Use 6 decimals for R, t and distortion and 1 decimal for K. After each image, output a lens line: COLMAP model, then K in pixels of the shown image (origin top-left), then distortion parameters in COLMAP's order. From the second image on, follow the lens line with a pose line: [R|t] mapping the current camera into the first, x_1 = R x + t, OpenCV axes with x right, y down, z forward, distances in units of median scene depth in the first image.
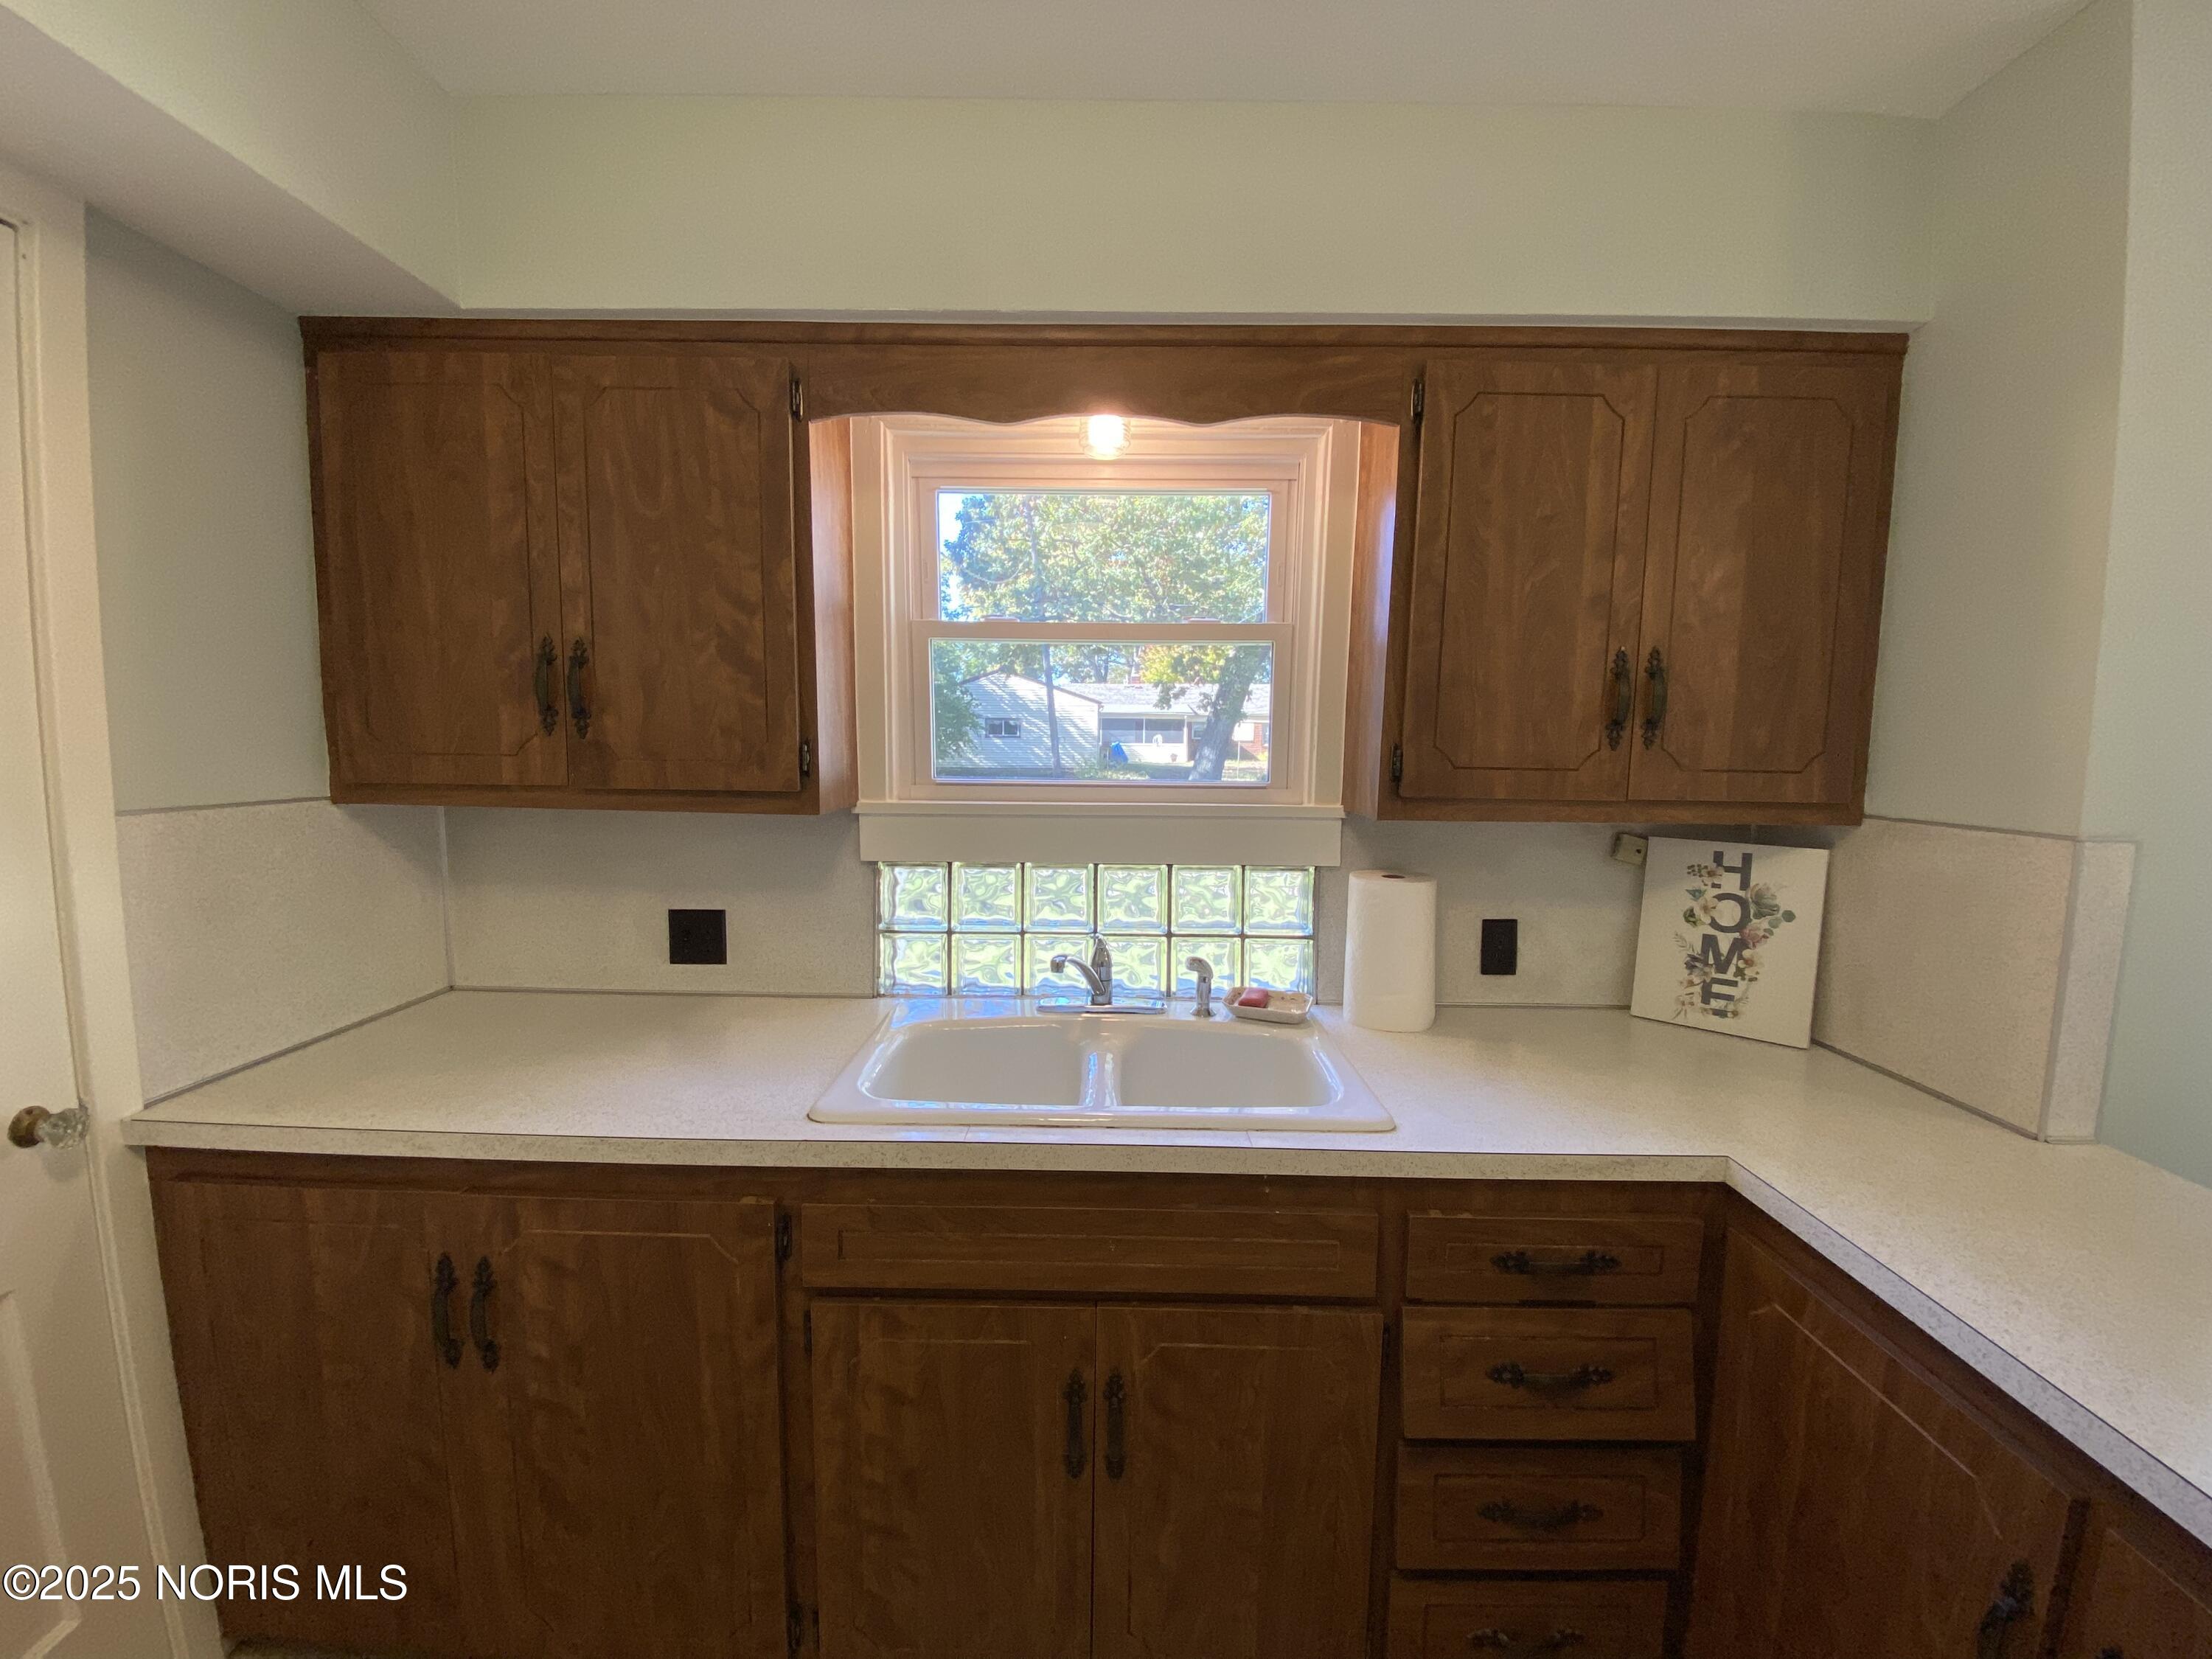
lens RADIAL K [[904.3, 0, 1107.5], [0, 904.3, 827.4], [0, 0, 1]] dist [-0.010597, -0.002147]
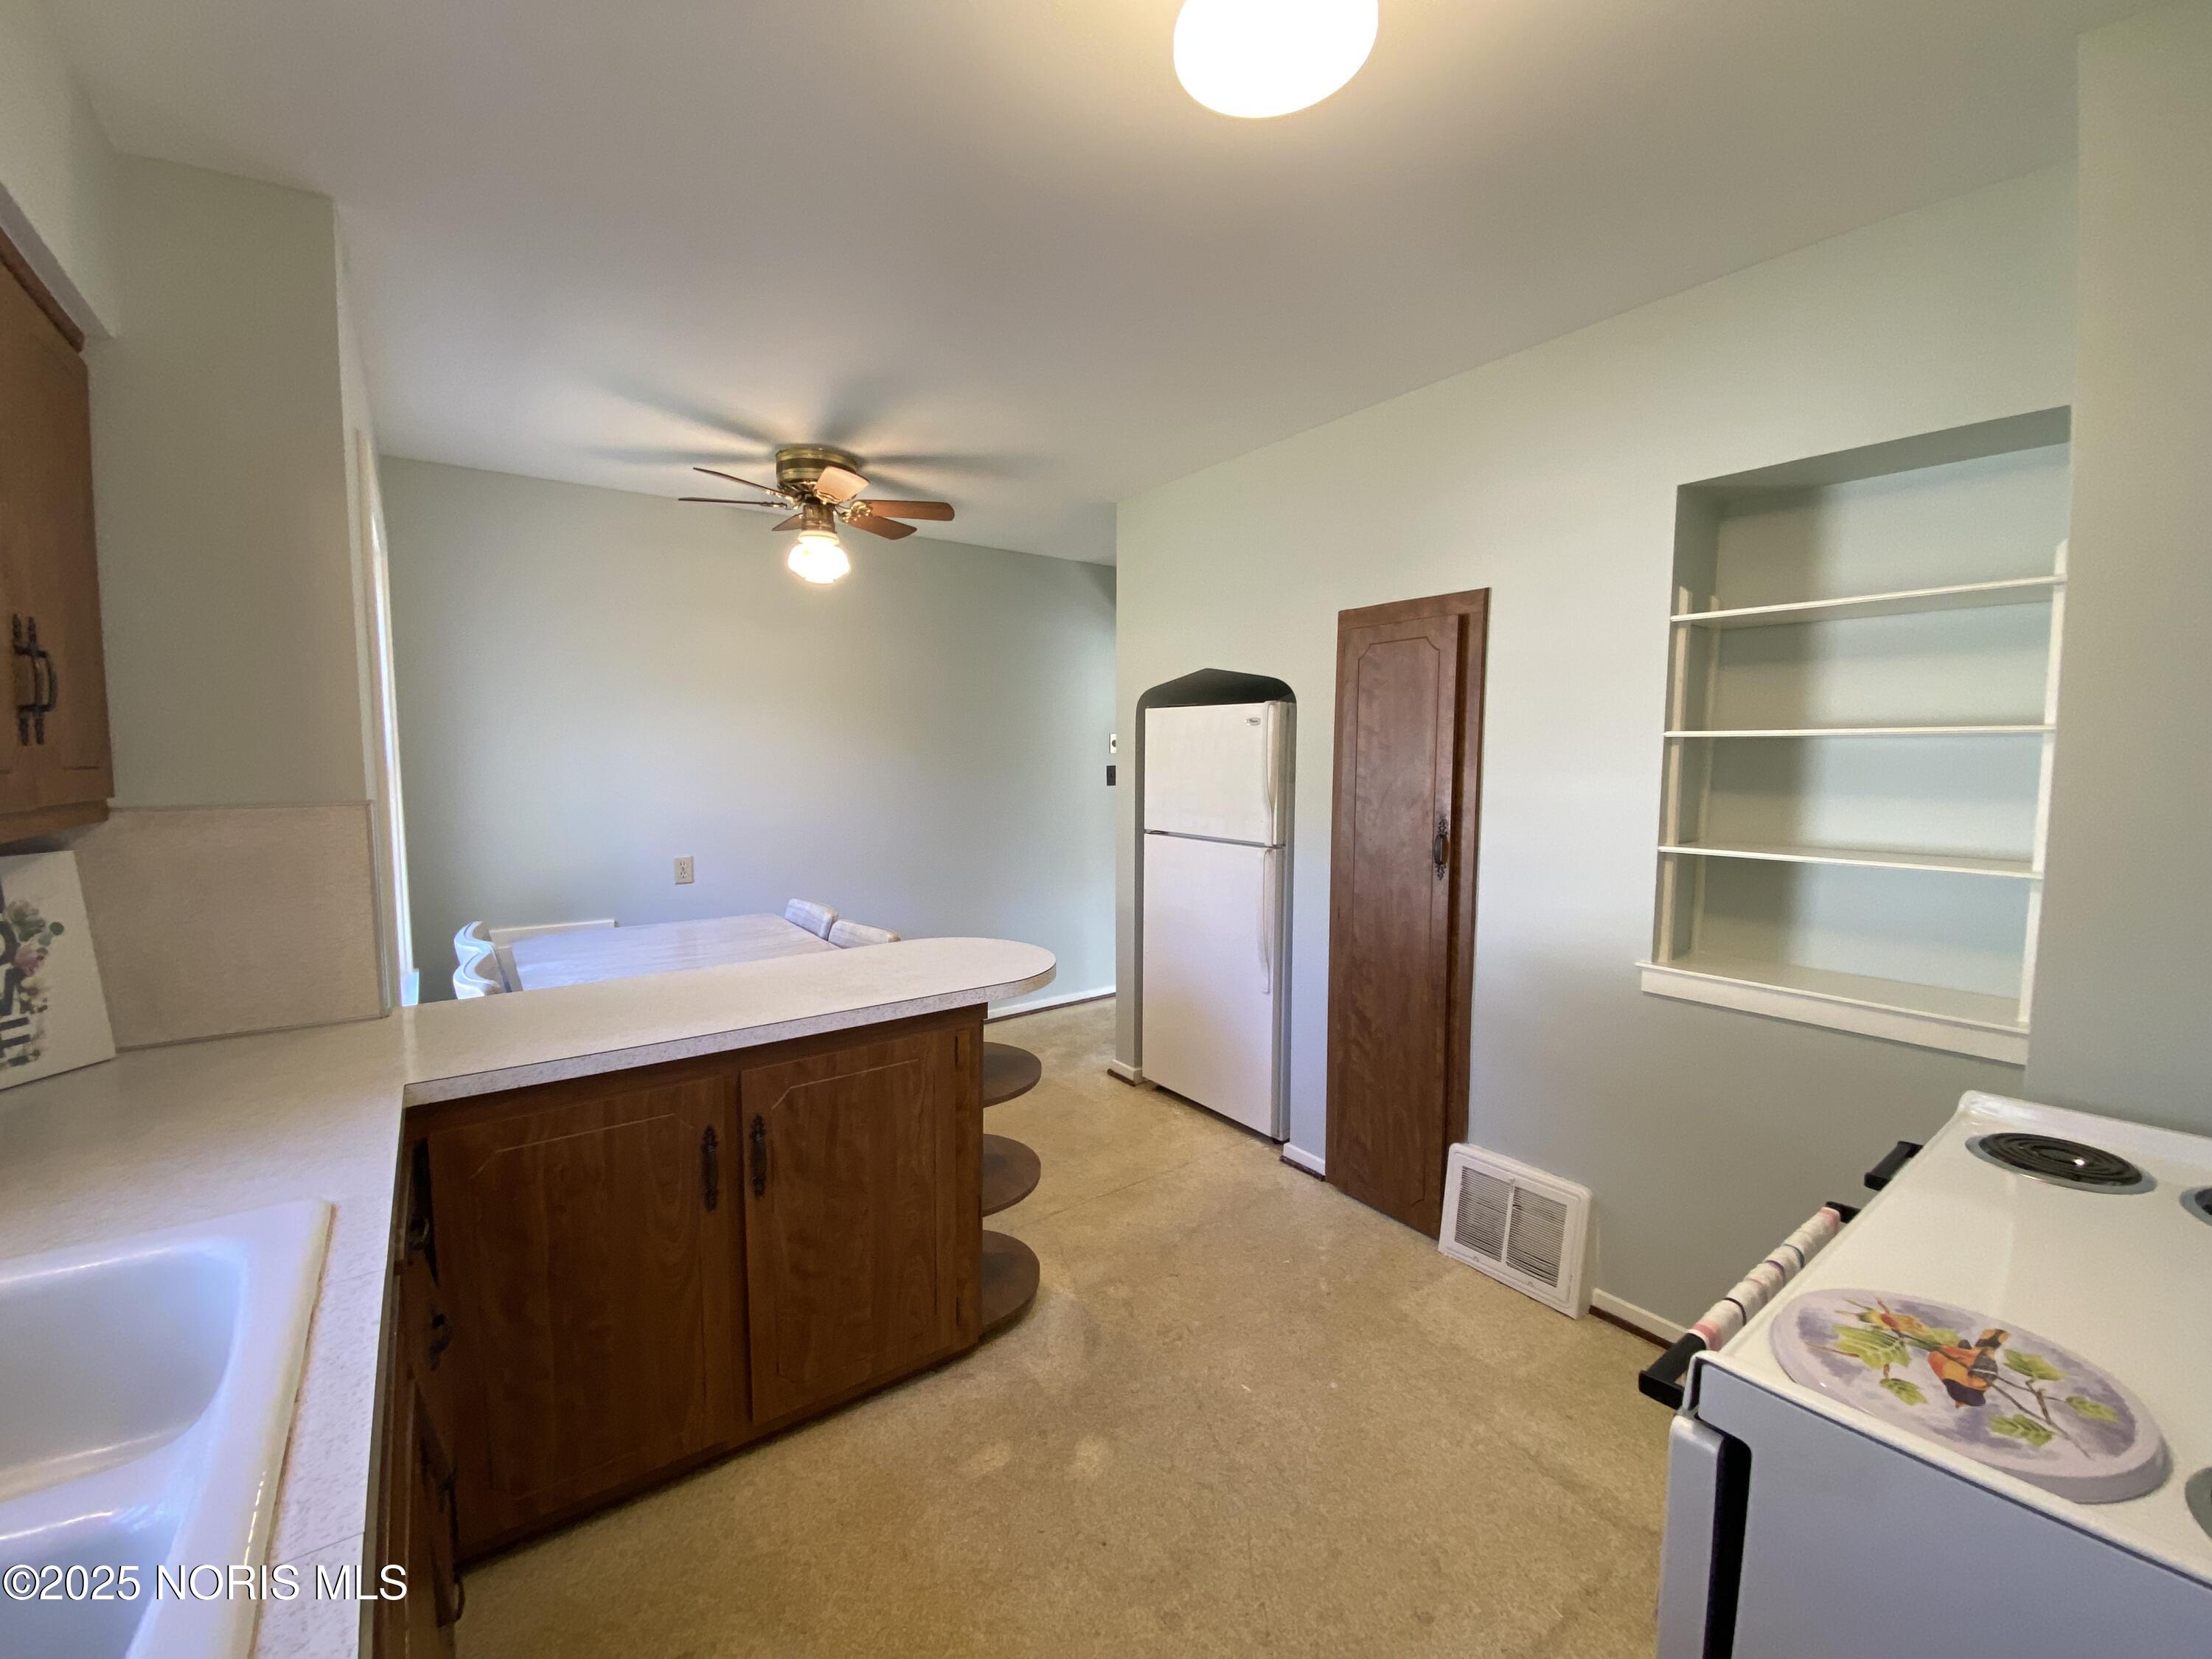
lens RADIAL K [[904.3, 0, 1103.2], [0, 904.3, 829.3], [0, 0, 1]] dist [-0.010597, -0.002147]
pose [[-0.610925, -0.086980, 0.786896, -0.575088], [0.064883, 0.985102, 0.159262, -0.072933], [-0.789025, 0.148353, -0.596180, 0.673433]]
